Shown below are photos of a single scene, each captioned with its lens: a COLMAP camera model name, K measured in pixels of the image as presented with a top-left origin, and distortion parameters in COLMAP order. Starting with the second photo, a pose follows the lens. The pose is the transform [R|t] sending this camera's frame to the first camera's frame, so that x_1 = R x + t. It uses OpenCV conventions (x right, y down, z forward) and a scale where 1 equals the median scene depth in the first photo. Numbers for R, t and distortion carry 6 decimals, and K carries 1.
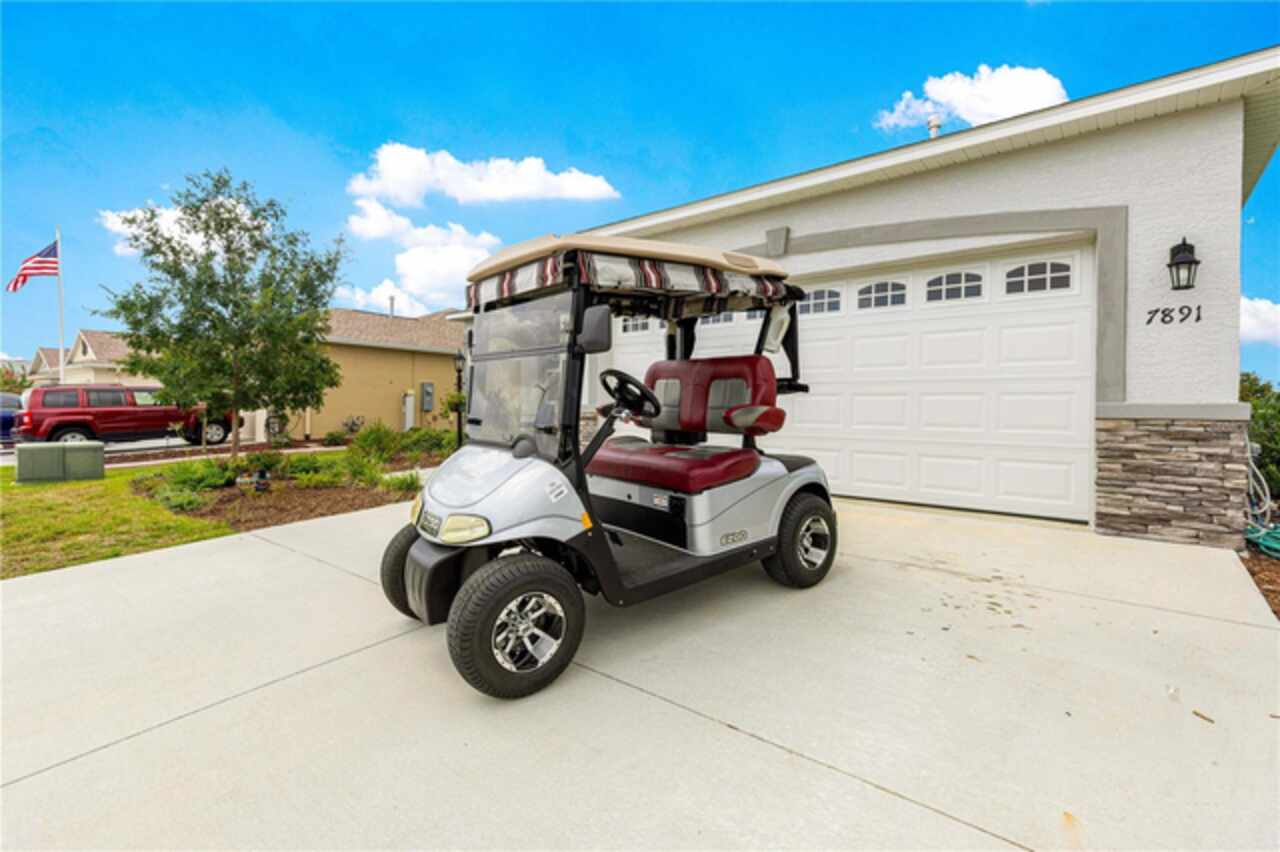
lens RADIAL K [[573.9, 0, 639.5], [0, 573.9, 420.5], [0, 0, 1]] dist [0.003613, -0.001297]
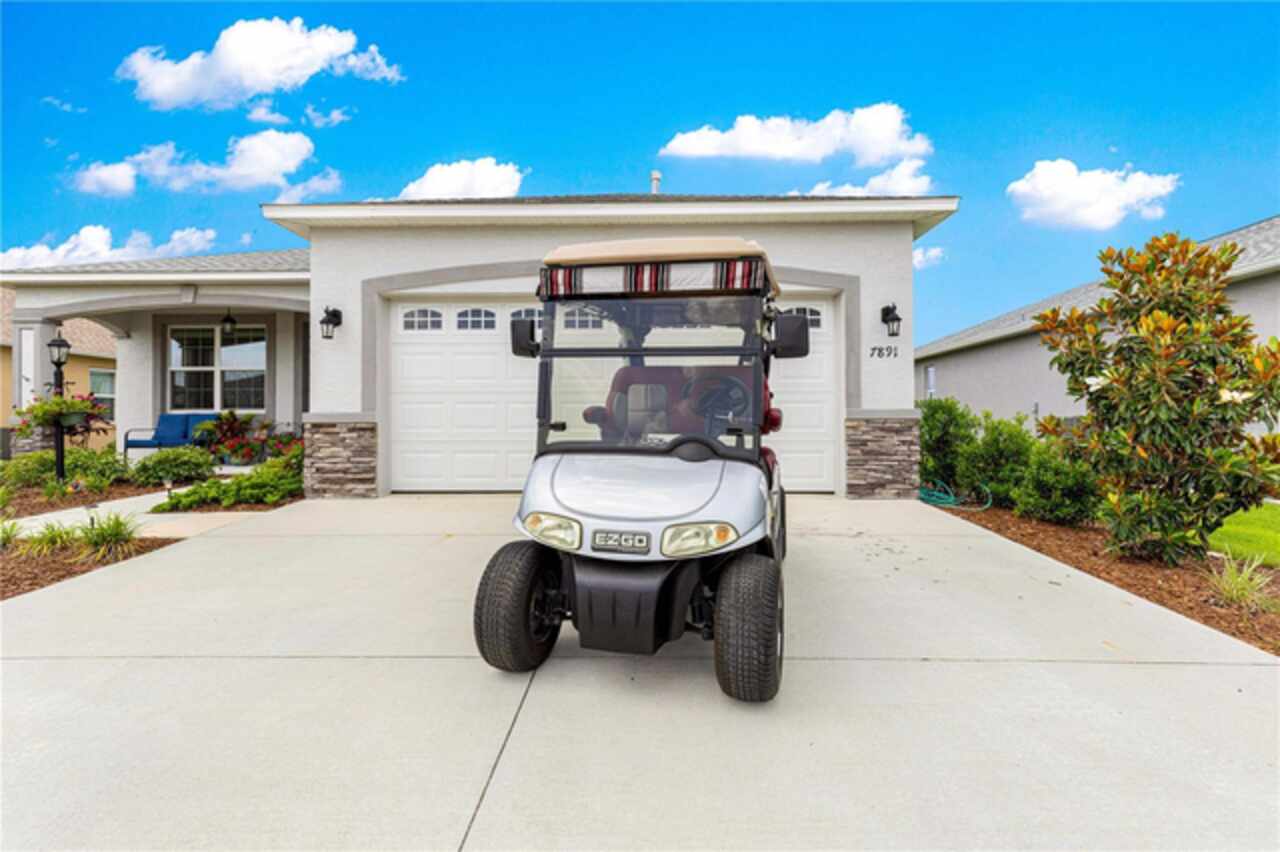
lens RADIAL K [[573.9, 0, 639.4], [0, 573.9, 422.1], [0, 0, 1]] dist [0.003613, -0.001297]
pose [[0.791695, -0.012902, 0.610780, -0.533850], [0.022384, 0.999718, -0.007897, 0.002983], [-0.610506, 0.019924, 0.791761, 0.179479]]
